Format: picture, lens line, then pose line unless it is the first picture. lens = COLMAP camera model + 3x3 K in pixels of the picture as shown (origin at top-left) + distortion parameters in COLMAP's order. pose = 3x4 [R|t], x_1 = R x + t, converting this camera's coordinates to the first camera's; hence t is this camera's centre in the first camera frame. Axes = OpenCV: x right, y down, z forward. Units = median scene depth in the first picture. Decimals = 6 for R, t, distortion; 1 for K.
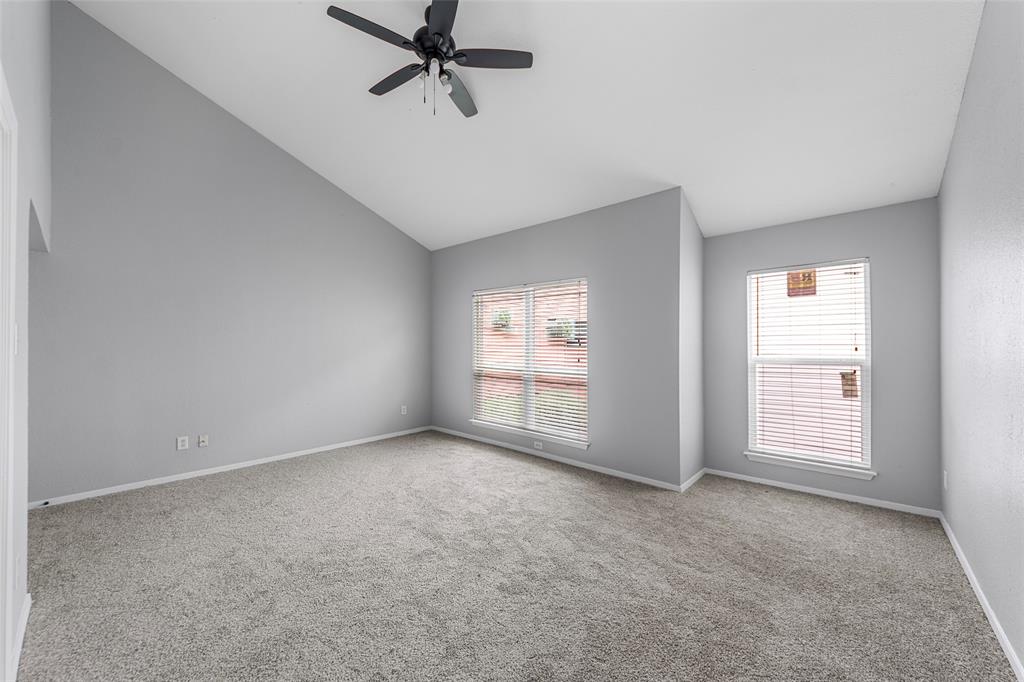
lens RADIAL K [[390.7, 0, 509.7], [0, 390.7, 344.0], [0, 0, 1]] dist [0.002184, -0.000281]
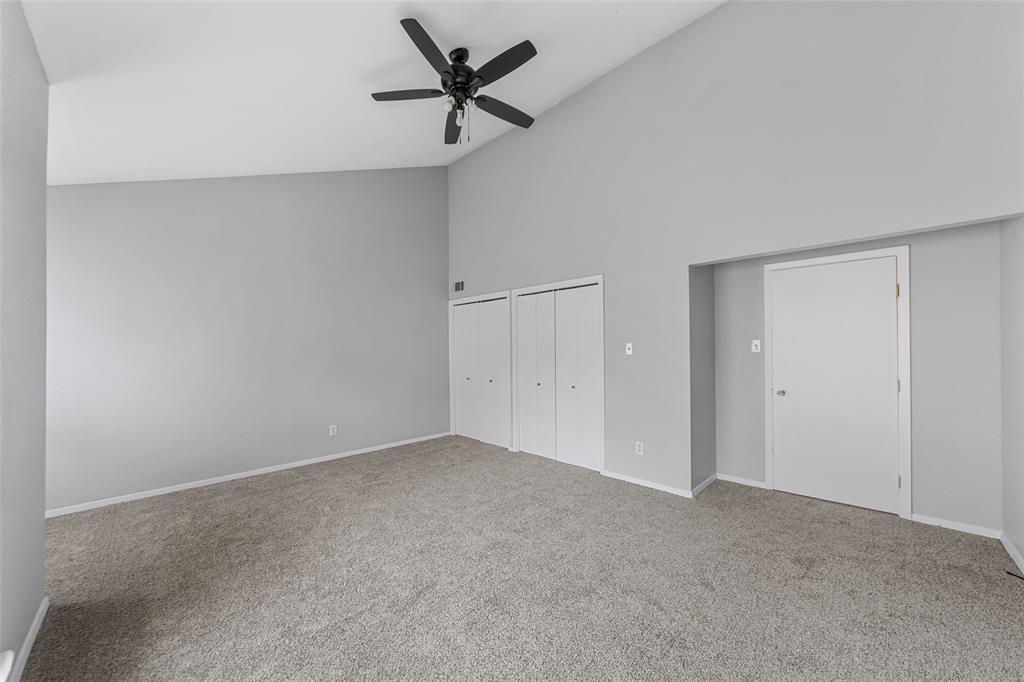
lens RADIAL K [[367.3, 0, 509.8], [0, 367.3, 347.2], [0, 0, 1]] dist [-0.001221, -0.000220]
pose [[-0.997870, 0.011377, 0.064238, -0.233469], [0.010707, 0.999885, -0.010760, 0.000993], [-0.064353, -0.010049, -0.997877, 1.227068]]
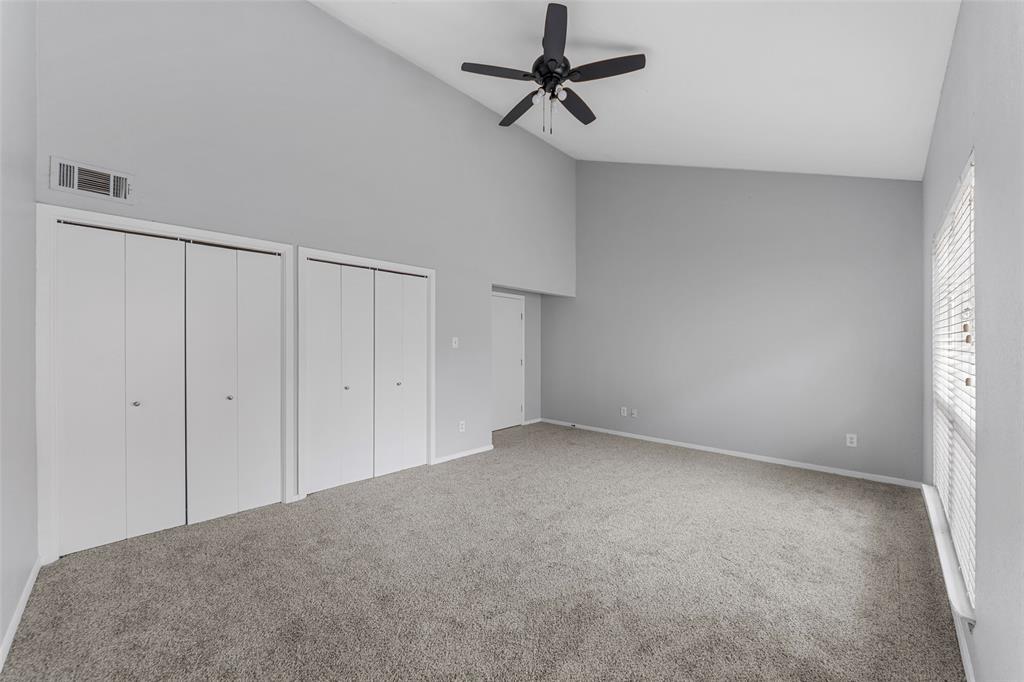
lens RADIAL K [[390.7, 0, 509.7], [0, 390.7, 344.0], [0, 0, 1]] dist [0.002184, -0.000281]
pose [[-0.053564, -0.000019, -0.998564, 0.555792], [0.000458, 1.000000, -0.000044, 0.003329], [0.998564, -0.000460, -0.053564, 0.571079]]
